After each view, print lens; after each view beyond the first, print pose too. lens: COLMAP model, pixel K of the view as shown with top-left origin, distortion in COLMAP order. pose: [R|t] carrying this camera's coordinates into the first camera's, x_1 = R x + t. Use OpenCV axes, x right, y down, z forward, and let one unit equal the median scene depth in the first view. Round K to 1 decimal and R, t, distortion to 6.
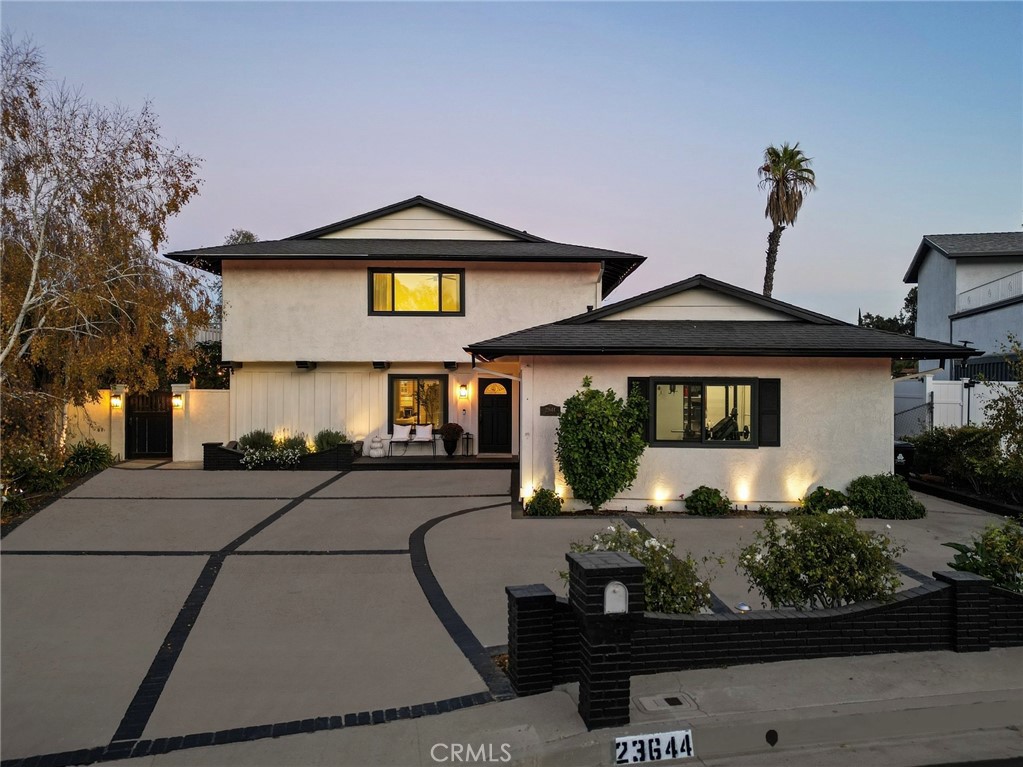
lens RADIAL K [[562.3, 0, 511.5], [0, 562.3, 383.5], [0, 0, 1]] dist [0.016074, -0.000573]
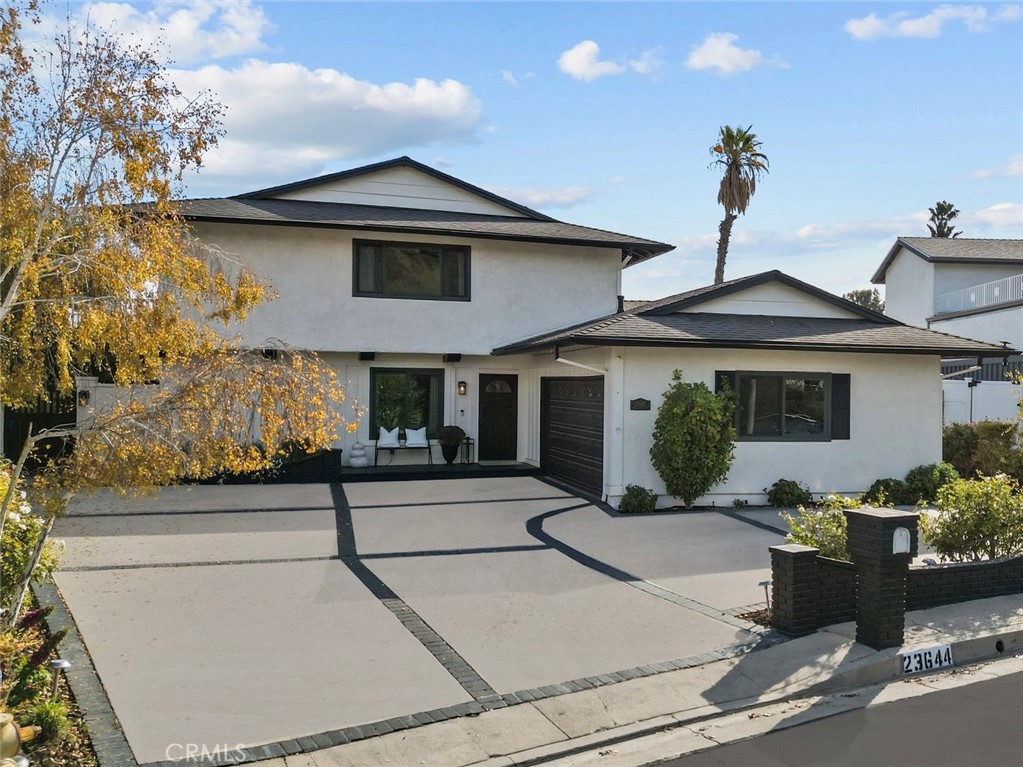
lens RADIAL K [[714.8, 0, 515.3], [0, 714.8, 399.1], [0, 0, 1]] dist [0.024750, -0.000704]
pose [[0.971809, 0.004631, 0.235726, -0.271332], [-0.007309, 0.999918, 0.010487, 0.017673], [-0.235658, -0.011914, 0.971763, -0.085684]]
